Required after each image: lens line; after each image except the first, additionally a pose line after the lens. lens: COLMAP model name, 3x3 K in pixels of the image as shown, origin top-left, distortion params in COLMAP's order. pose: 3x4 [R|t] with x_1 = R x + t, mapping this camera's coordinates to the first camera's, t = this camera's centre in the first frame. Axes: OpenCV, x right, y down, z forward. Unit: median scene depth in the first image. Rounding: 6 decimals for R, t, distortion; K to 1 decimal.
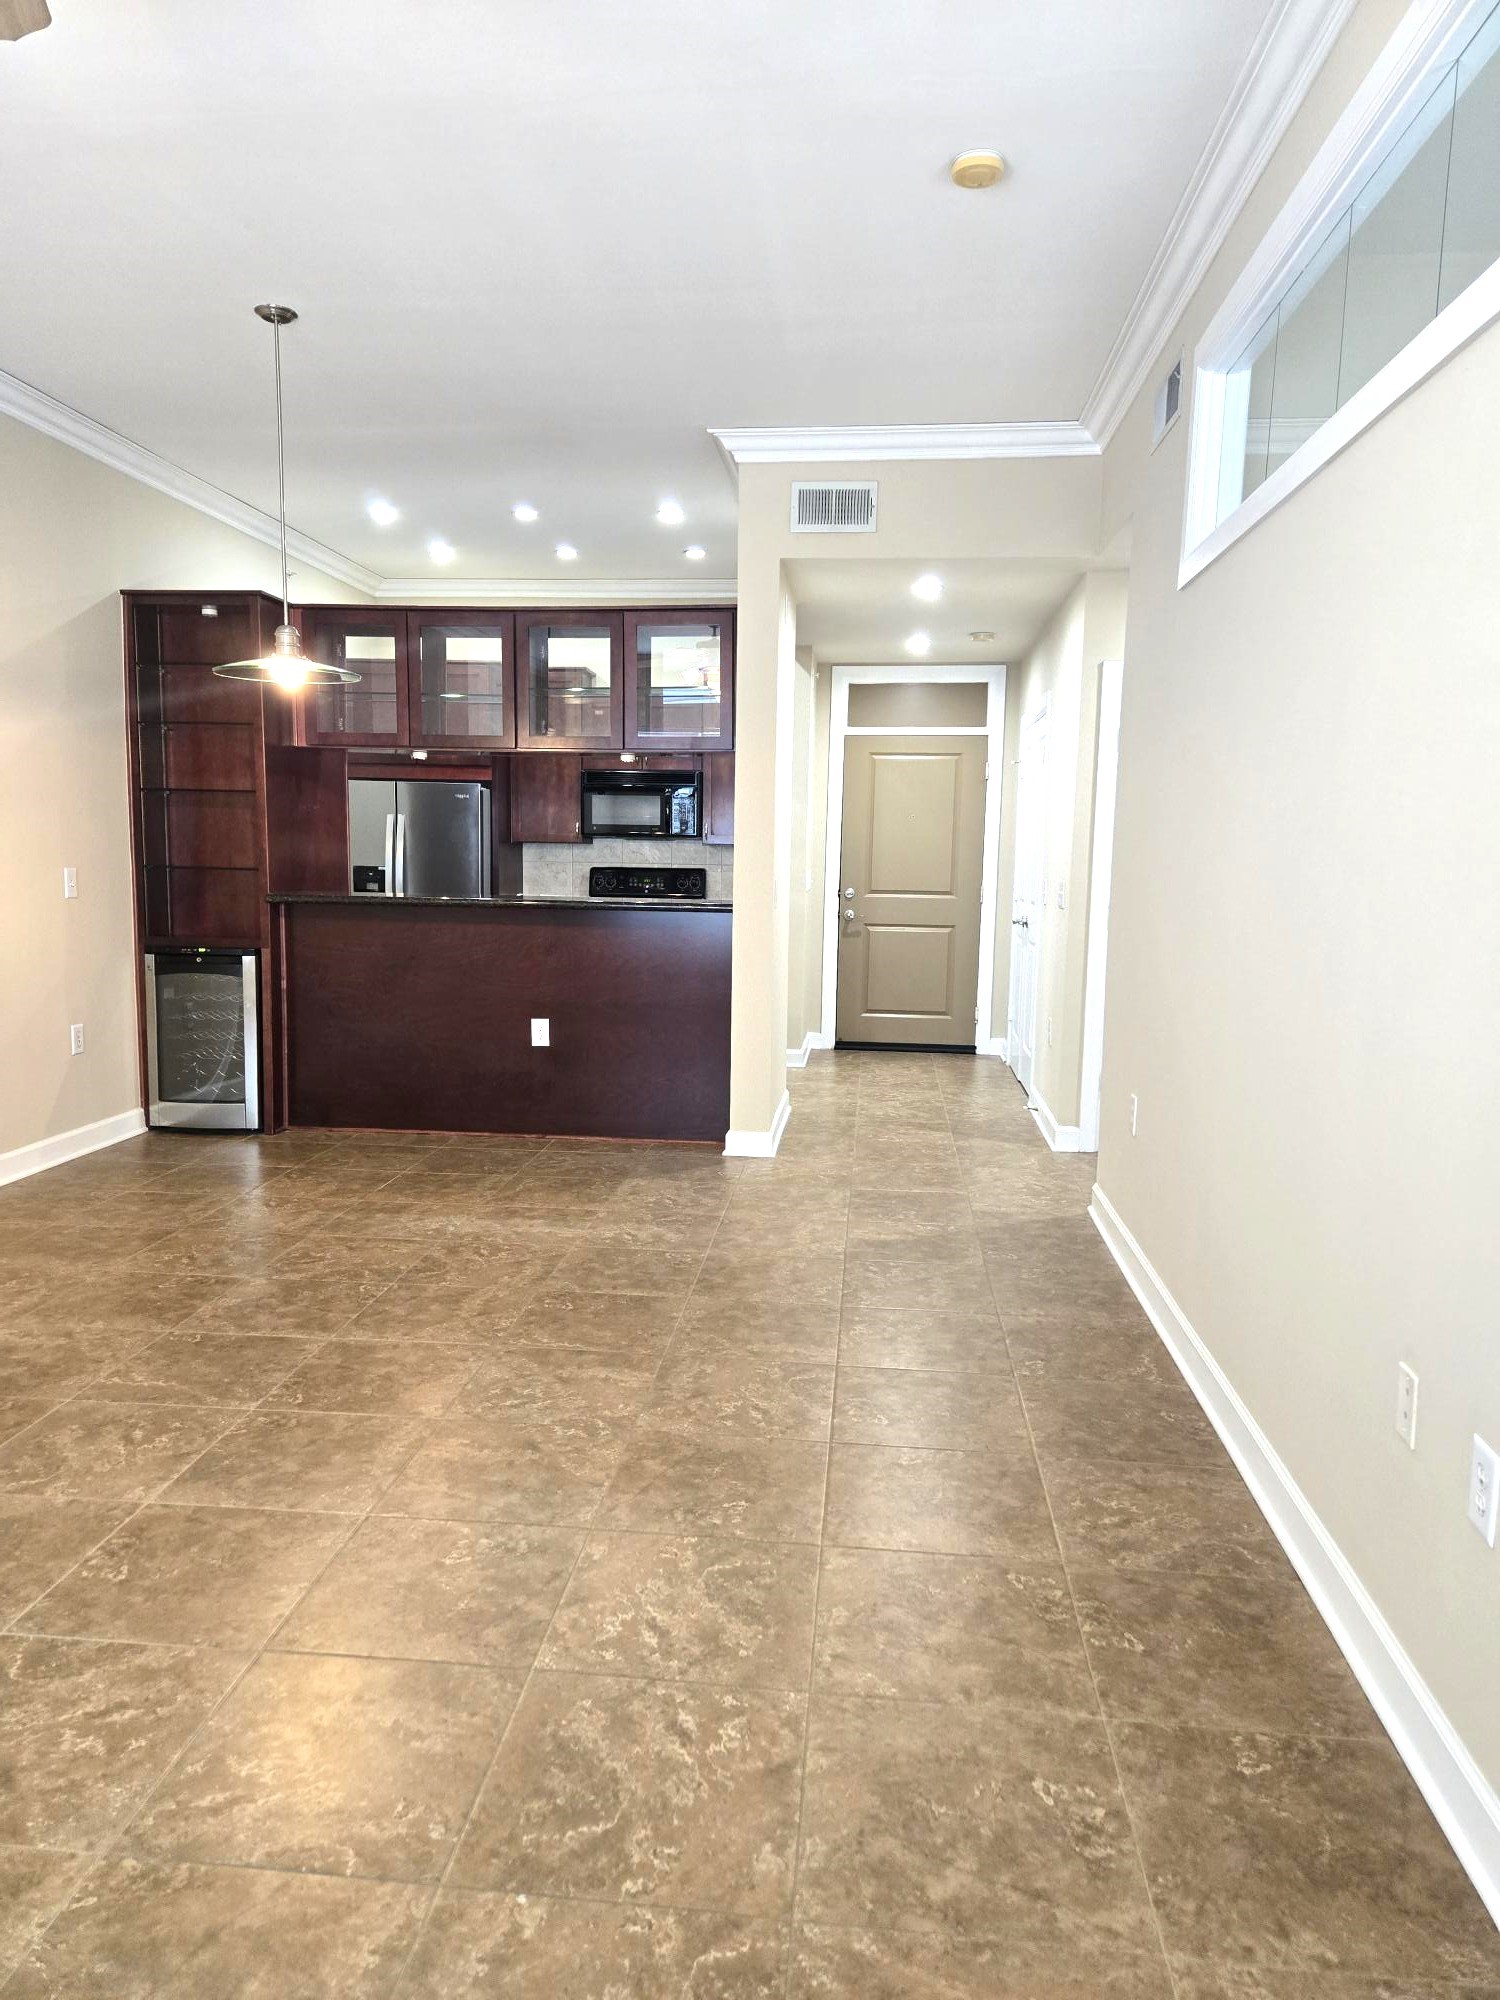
lens RADIAL K [[1347.1, 0, 723.2], [0, 1347.1, 982.4], [0, 0, 1]] dist [0.080249, -0.064974]
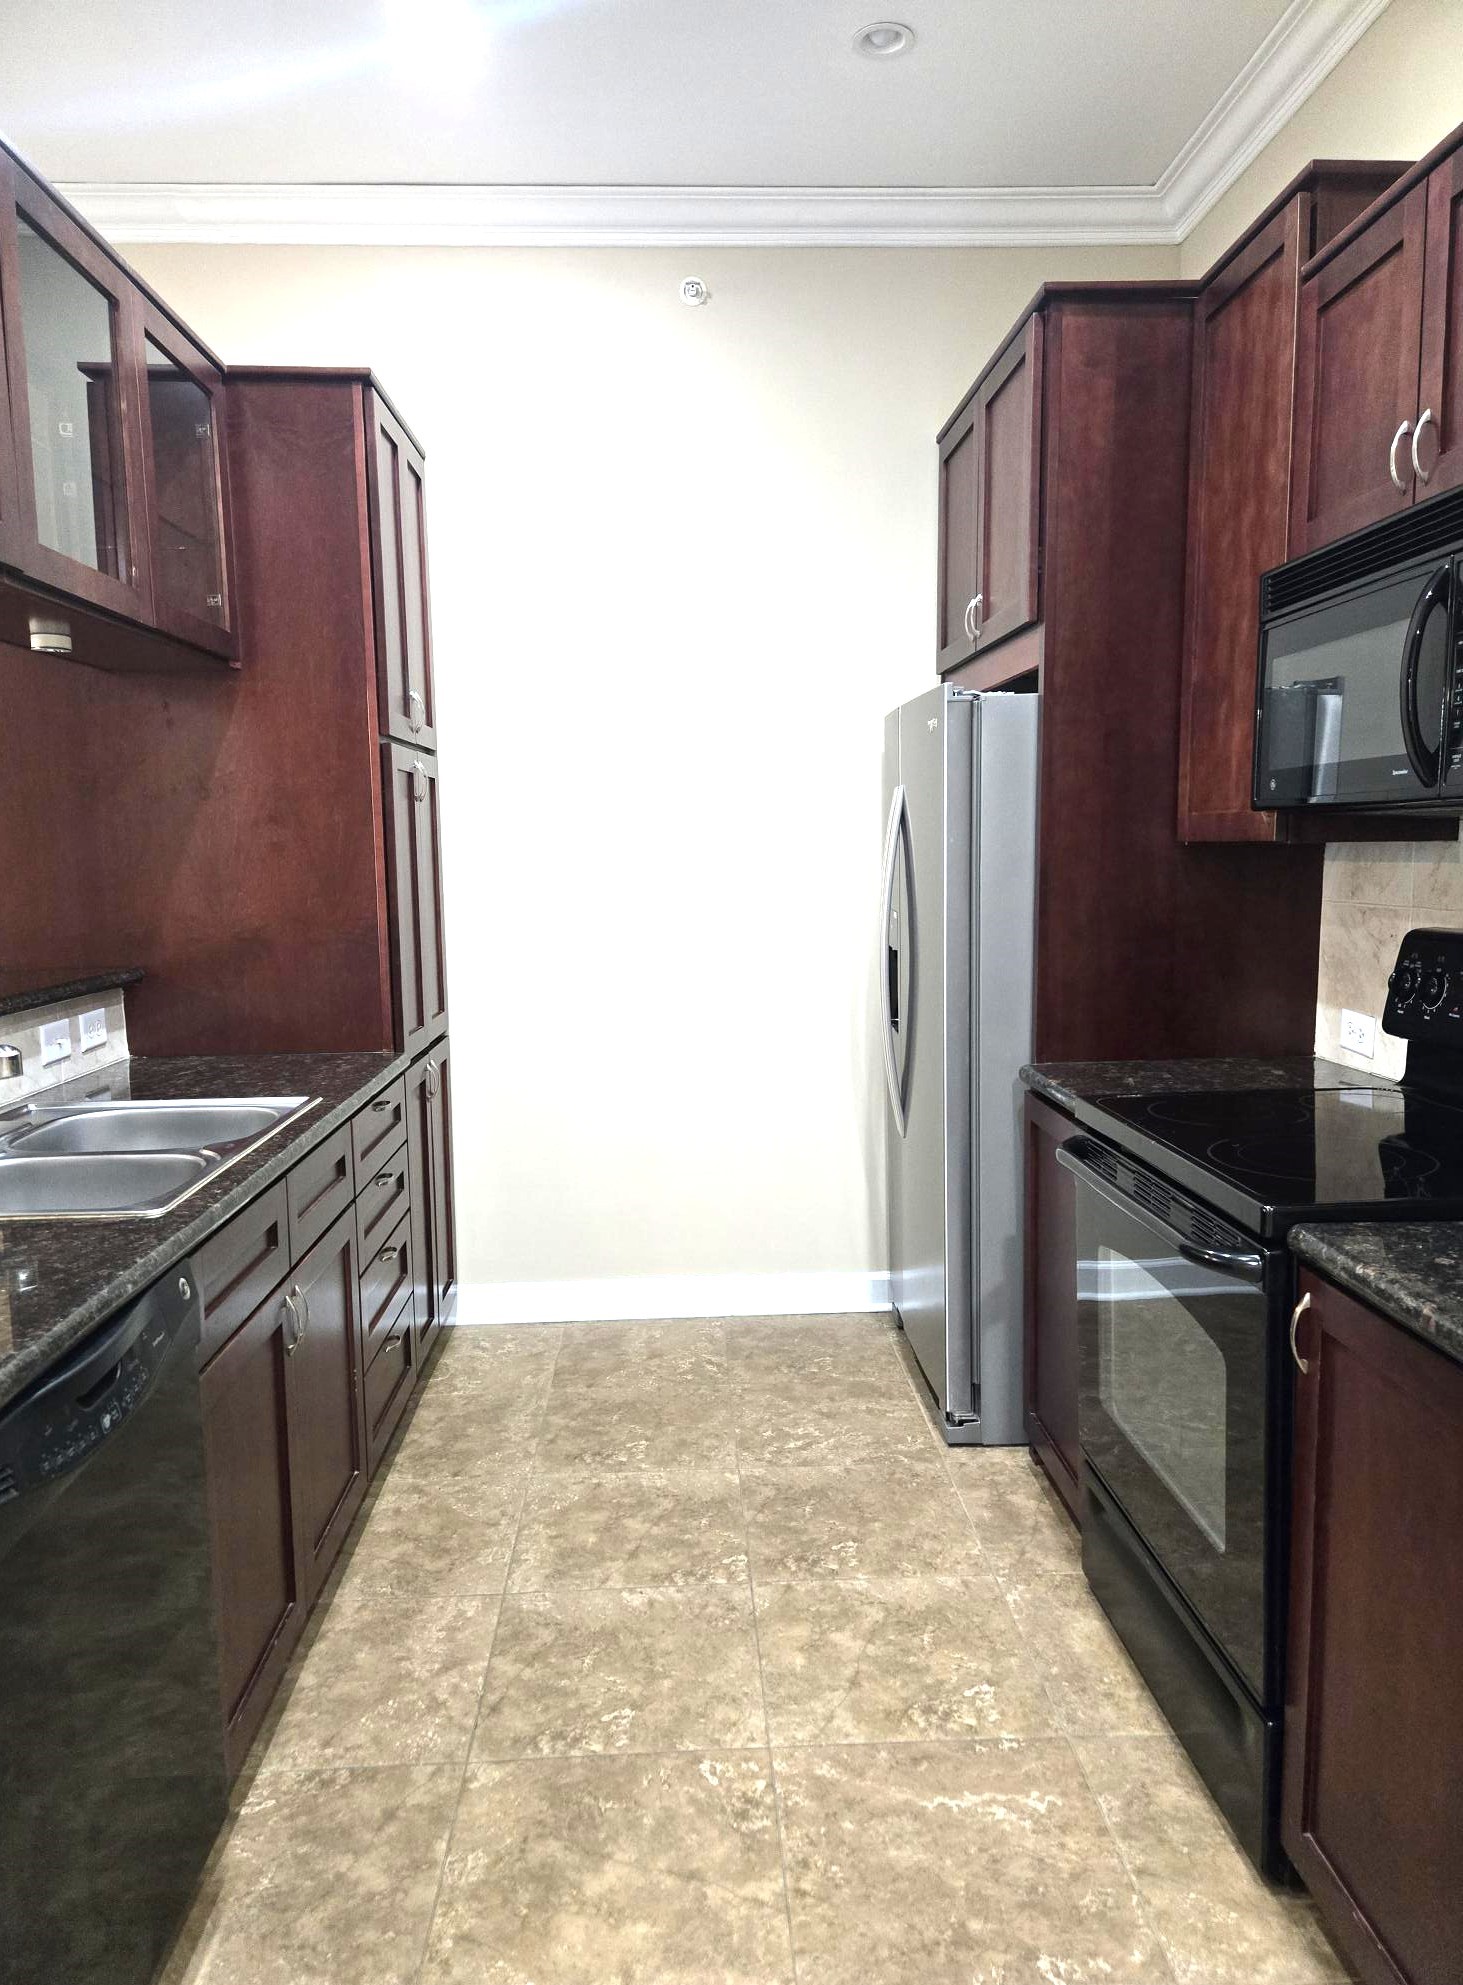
lens RADIAL K [[1365.0, 0, 723.3], [0, 1365.0, 989.1], [0, 0, 1]] dist [0.063363, -0.001841]
pose [[0.160052, 0.087042, -0.983263, 0.219006], [-0.083303, 0.993742, 0.074410, -0.119324], [0.983587, 0.069999, 0.166302, 1.179861]]
